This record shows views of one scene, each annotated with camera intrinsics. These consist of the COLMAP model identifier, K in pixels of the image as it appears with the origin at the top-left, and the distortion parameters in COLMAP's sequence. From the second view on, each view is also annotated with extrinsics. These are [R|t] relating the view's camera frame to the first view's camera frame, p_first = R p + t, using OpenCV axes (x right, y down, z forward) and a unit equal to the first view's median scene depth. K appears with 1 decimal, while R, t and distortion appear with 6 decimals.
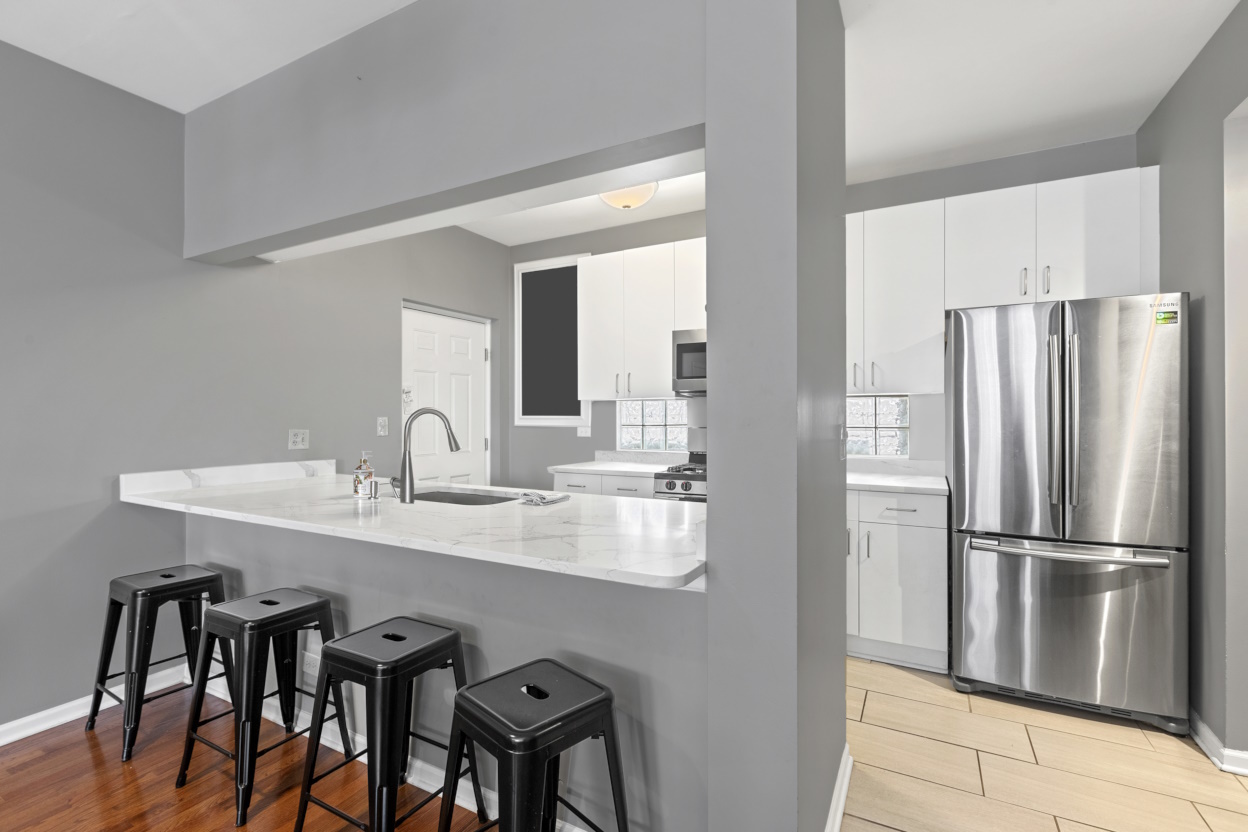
lens RADIAL K [[556.6, 0, 623.6], [0, 556.6, 406.5], [0, 0, 1]] dist [0.000333, -0.000237]
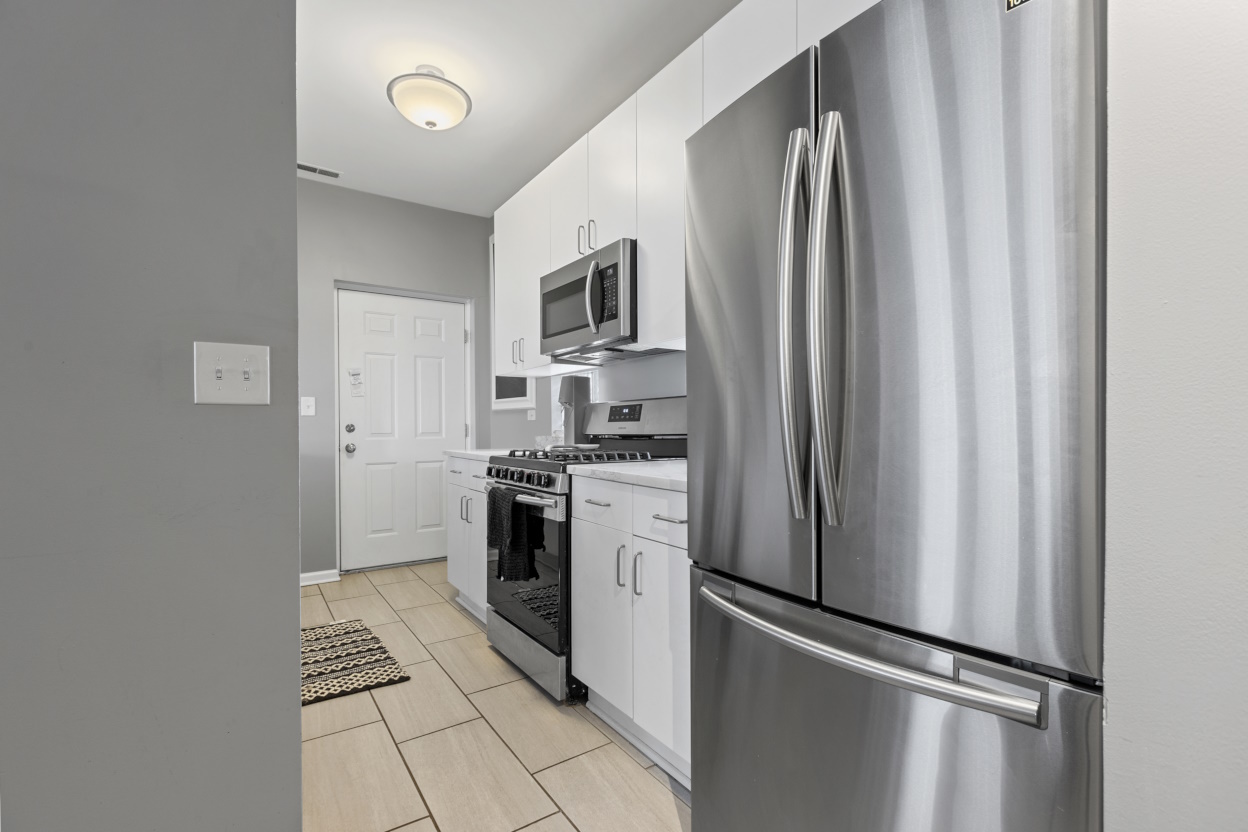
lens RADIAL K [[556.6, 0, 621.4], [0, 556.6, 423.6], [0, 0, 1]] dist [0.000333, -0.000237]
pose [[0.891765, -0.003556, -0.452485, 0.540529], [0.009965, 0.999881, 0.011781, 0.060660], [0.452389, -0.015014, 0.891694, 0.354738]]
